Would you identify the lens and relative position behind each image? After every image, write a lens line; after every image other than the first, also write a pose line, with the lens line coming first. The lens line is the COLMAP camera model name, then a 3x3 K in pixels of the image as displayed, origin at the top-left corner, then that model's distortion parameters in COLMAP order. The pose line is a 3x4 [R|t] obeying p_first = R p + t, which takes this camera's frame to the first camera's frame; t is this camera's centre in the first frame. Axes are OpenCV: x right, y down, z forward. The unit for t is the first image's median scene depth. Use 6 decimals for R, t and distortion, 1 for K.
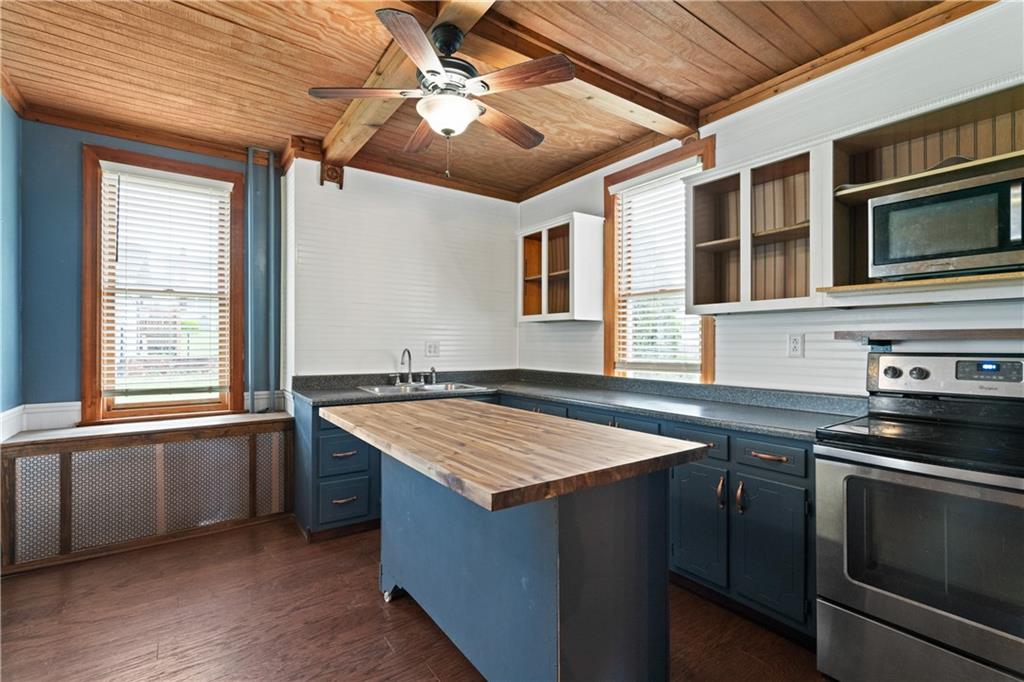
lens RADIAL K [[460.7, 0, 507.8], [0, 460.7, 338.8], [0, 0, 1]] dist [-0.004627, -0.000377]
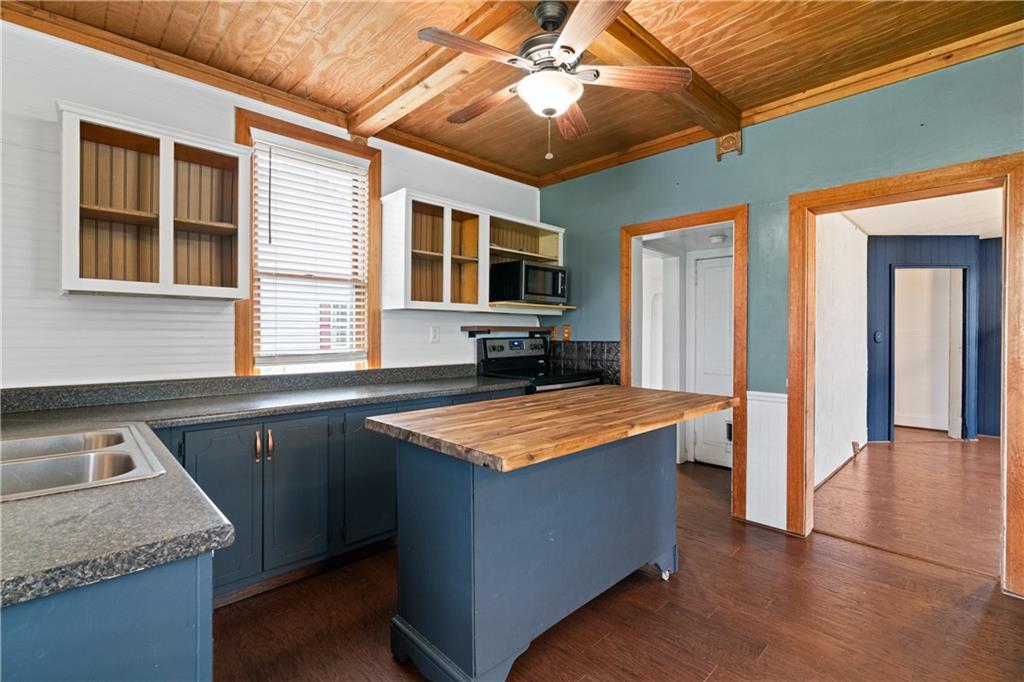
lens RADIAL K [[460.7, 0, 511.3], [0, 460.7, 337.6], [0, 0, 1]] dist [-0.004627, -0.000377]
pose [[-0.143533, -0.010563, 0.989589, -0.736160], [-0.012573, 0.999882, 0.008849, 0.007556], [-0.989566, -0.011172, -0.143649, 0.836174]]
